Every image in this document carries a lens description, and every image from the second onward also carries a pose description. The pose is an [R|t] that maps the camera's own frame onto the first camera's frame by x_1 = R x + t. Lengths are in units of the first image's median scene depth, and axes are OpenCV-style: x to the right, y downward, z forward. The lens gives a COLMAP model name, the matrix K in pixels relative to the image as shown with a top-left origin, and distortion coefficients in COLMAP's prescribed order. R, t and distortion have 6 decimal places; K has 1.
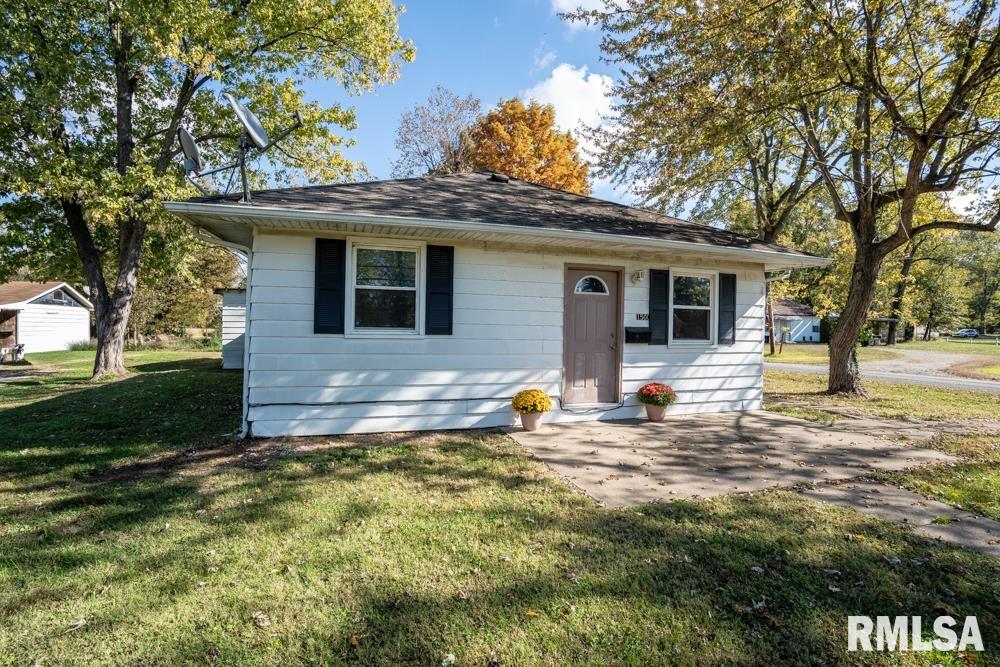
lens RADIAL K [[461.3, 0, 504.7], [0, 461.3, 326.8], [0, 0, 1]] dist [-0.038992, 0.005675]
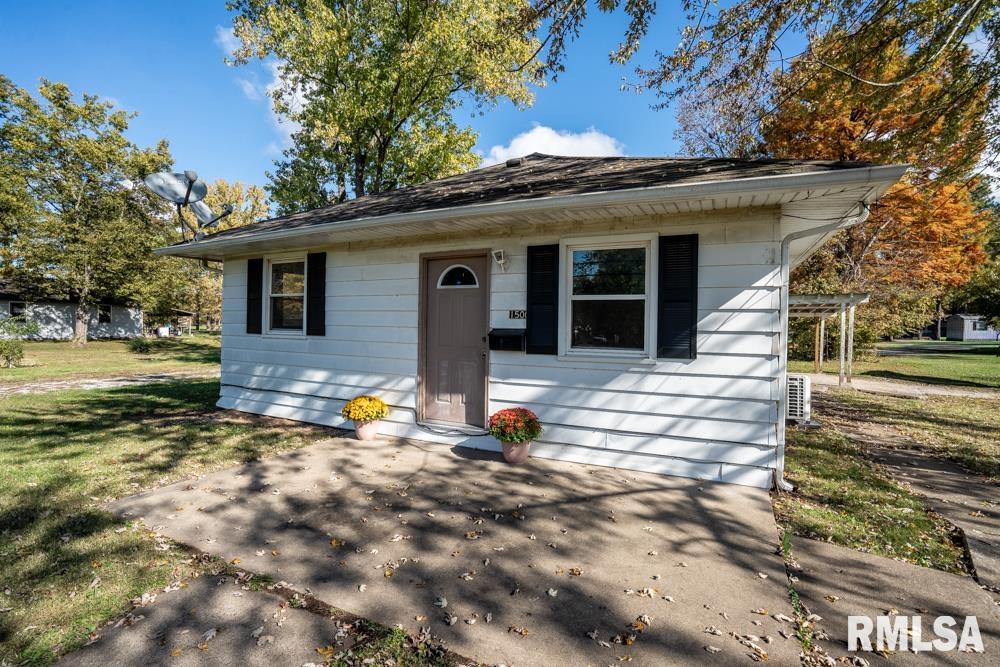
lens RADIAL K [[461.3, 0, 508.8], [0, 461.3, 327.7], [0, 0, 1]] dist [-0.038992, 0.005675]
pose [[0.708027, -0.005151, -0.706167, 0.823466], [-0.004699, 0.999917, -0.012005, 0.008161], [0.706170, 0.011818, 0.707944, 0.494836]]
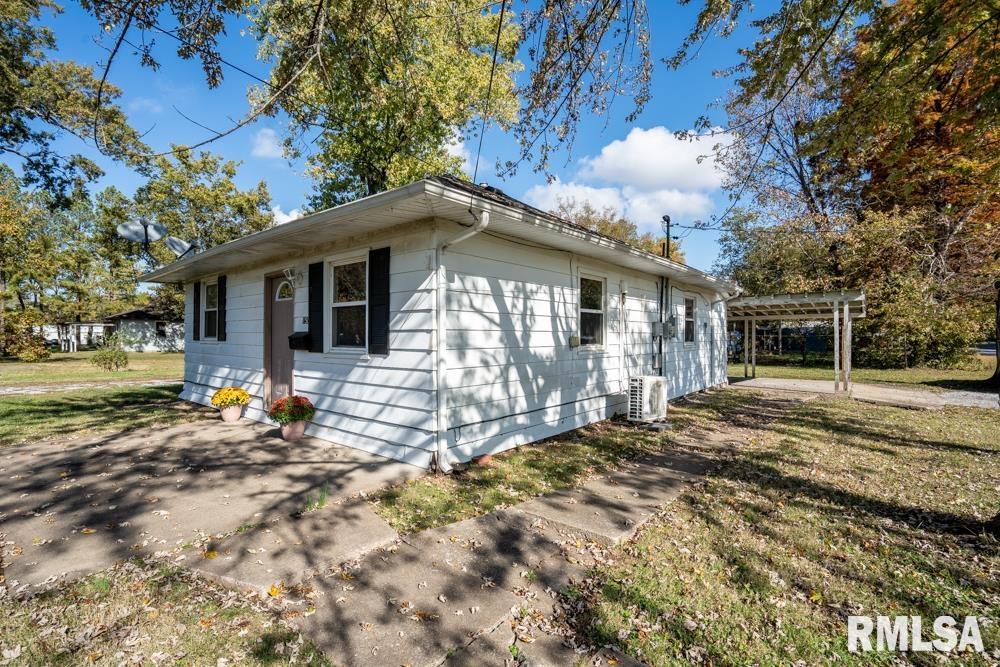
lens RADIAL K [[461.3, 0, 495.8], [0, 461.3, 339.9], [0, 0, 1]] dist [-0.038992, 0.005675]
pose [[0.508826, -0.009703, -0.860815, 1.277849], [0.005140, 0.999953, -0.008233, 0.026412], [0.860854, -0.000235, 0.508851, 0.892842]]
